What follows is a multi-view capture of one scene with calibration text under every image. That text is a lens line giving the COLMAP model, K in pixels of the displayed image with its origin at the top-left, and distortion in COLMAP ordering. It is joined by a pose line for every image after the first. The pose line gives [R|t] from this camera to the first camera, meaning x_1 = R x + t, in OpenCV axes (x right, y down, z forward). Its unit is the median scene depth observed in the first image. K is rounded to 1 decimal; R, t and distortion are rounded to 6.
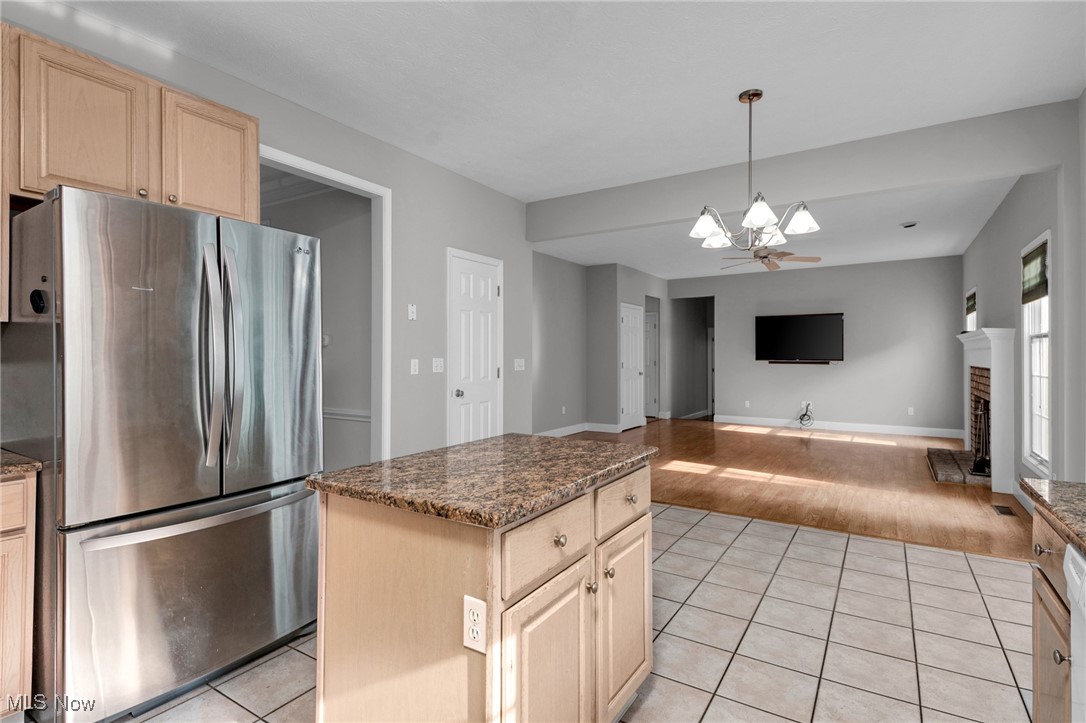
lens RADIAL K [[551.4, 0, 540.4], [0, 551.4, 356.2], [0, 0, 1]] dist [0.002974, -0.001487]
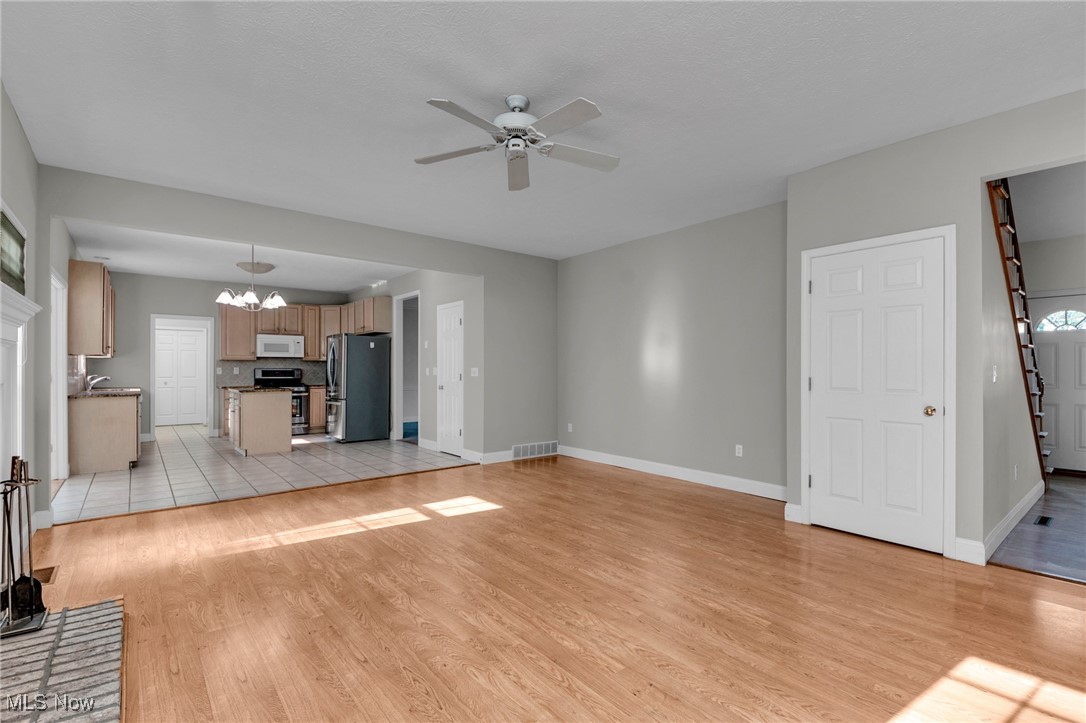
lens RADIAL K [[487.2, 0, 539.6], [0, 487.2, 365.2], [0, 0, 1]] dist [-0.004671, -0.000261]
pose [[-0.313926, -0.007718, -0.949416, 0.606500], [-0.002231, 0.999970, -0.007391, 0.003737], [0.949445, -0.000202, -0.313934, 0.890162]]
